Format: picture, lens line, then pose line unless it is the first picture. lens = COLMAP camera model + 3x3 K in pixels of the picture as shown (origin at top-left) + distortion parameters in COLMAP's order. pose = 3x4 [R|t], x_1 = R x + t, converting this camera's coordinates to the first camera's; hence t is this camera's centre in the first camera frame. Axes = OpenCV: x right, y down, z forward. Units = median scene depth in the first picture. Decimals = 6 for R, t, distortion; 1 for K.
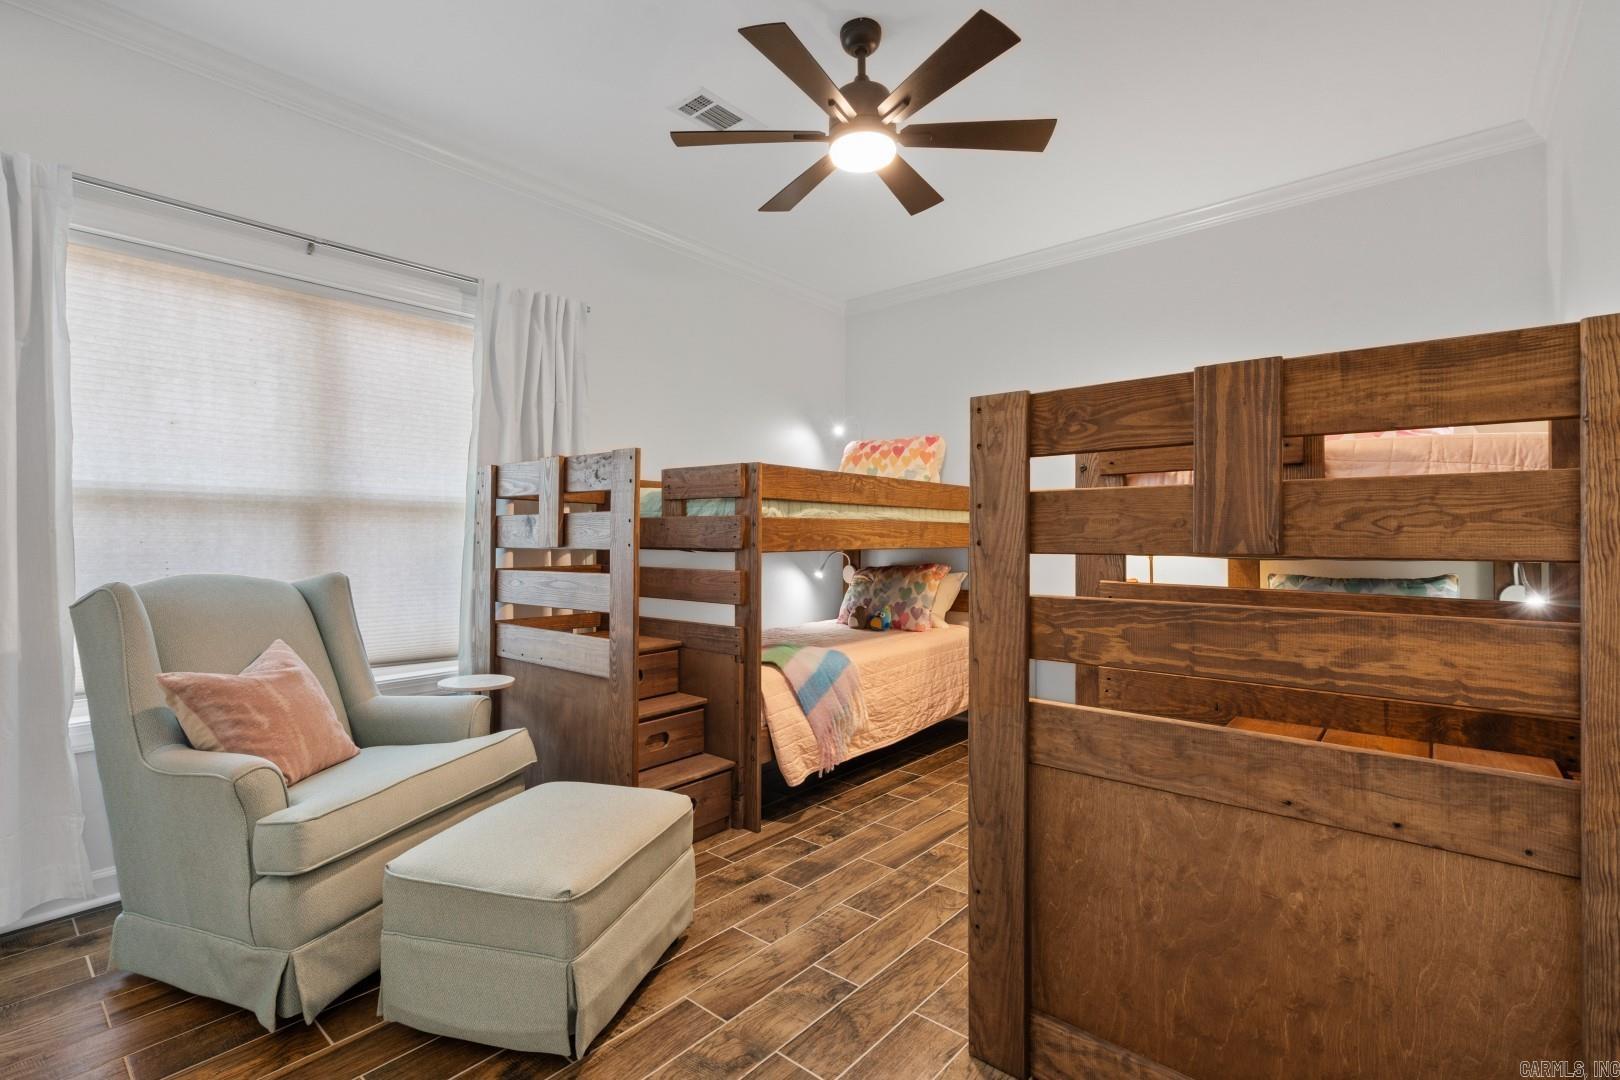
lens RADIAL K [[740.0, 0, 809.5], [0, 740.0, 541.3], [0, 0, 1]] dist [-0.002451, 0.002000]
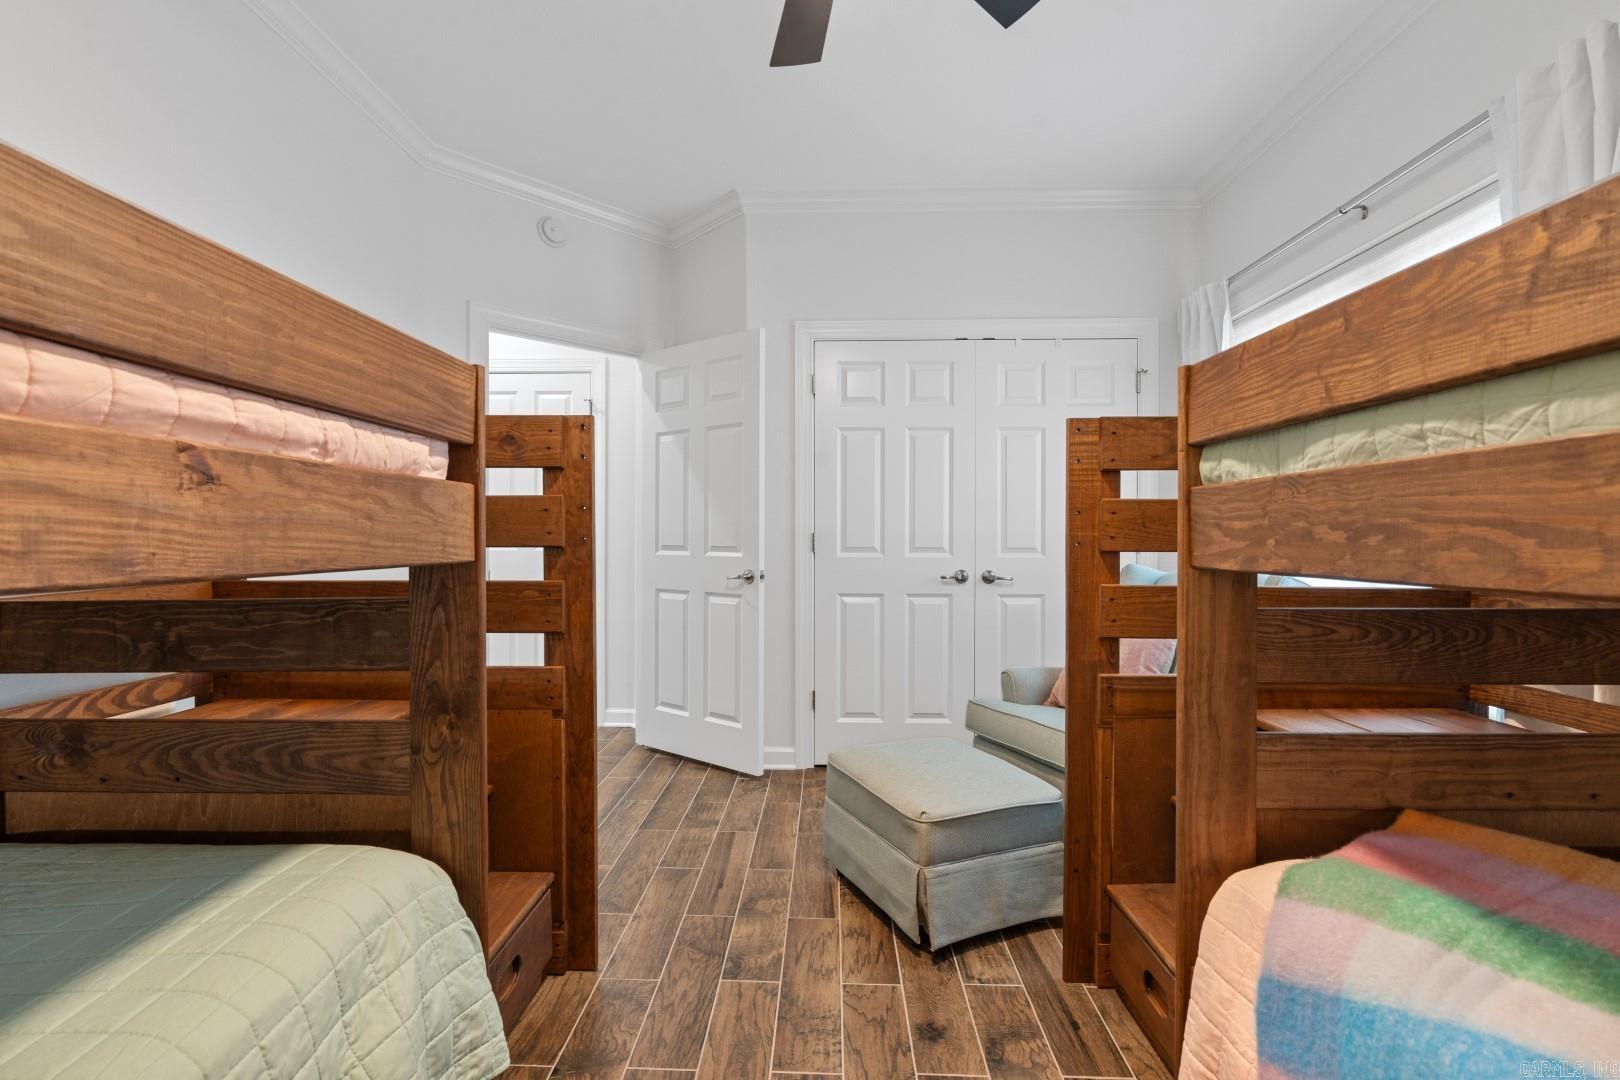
lens RADIAL K [[740.0, 0, 812.3], [0, 740.0, 539.3], [0, 0, 1]] dist [-0.002451, 0.002000]
pose [[-0.779581, 0.001926, -0.626299, 0.579032], [-0.002134, 0.999981, 0.005732, -0.006295], [0.626298, 0.005805, -0.779562, 1.791012]]
